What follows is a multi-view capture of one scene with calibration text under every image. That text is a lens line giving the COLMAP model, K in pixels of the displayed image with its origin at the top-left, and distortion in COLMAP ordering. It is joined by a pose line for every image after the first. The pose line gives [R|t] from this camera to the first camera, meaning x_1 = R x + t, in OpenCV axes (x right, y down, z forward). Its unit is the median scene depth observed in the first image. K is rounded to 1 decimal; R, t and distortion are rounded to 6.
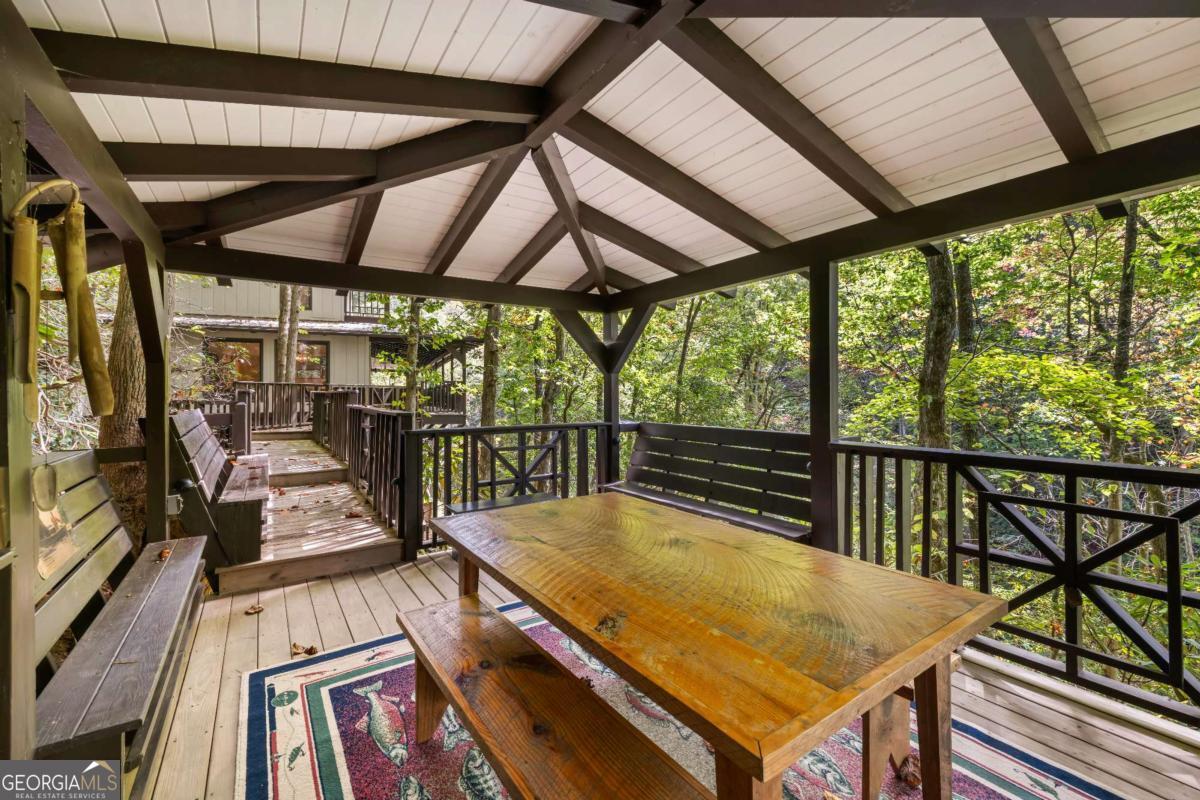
lens RADIAL K [[515.3, 0, 600.0], [0, 515.3, 400.0], [0, 0, 1]] dist [0.001753, 0.000298]
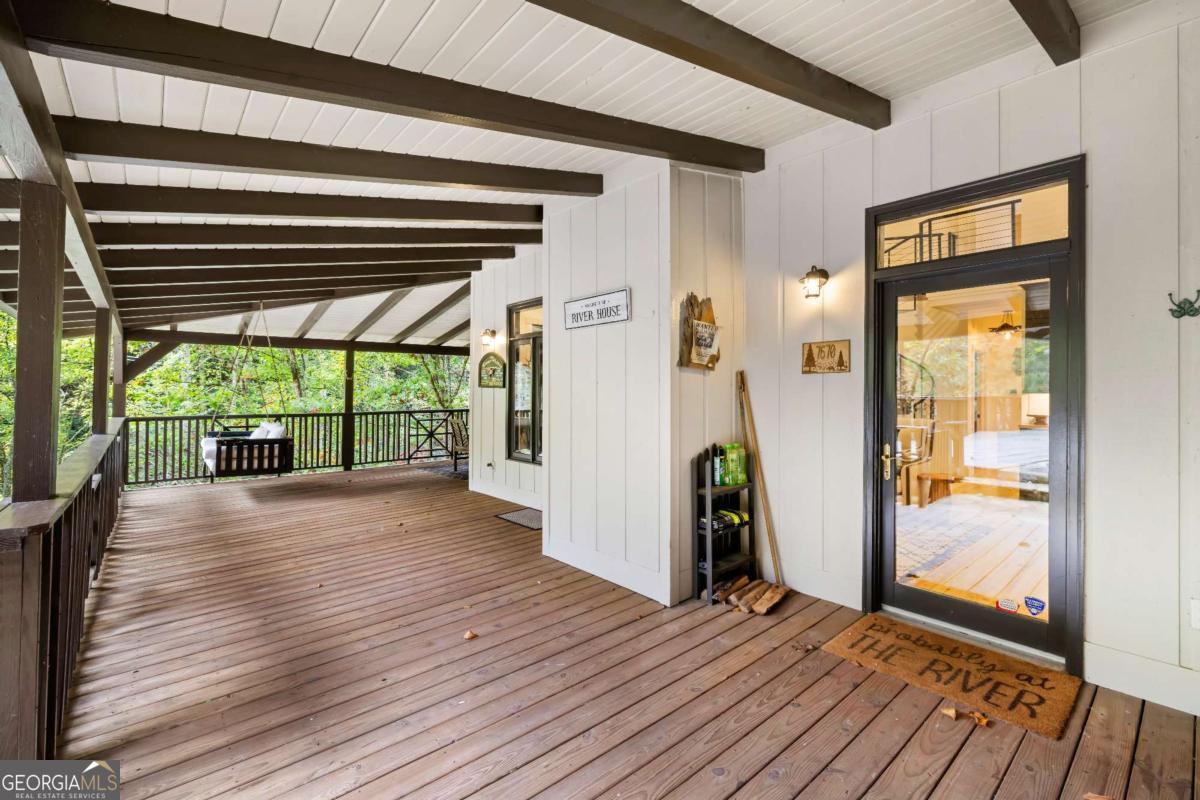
lens RADIAL K [[515.3, 0, 600.0], [0, 515.3, 400.0], [0, 0, 1]] dist [0.001753, 0.000298]
pose [[-0.137522, -0.009058, 0.990457, -3.875130], [0.006757, 0.999926, 0.010082, -0.005398], [-0.990476, 0.008079, -0.137450, 0.132569]]
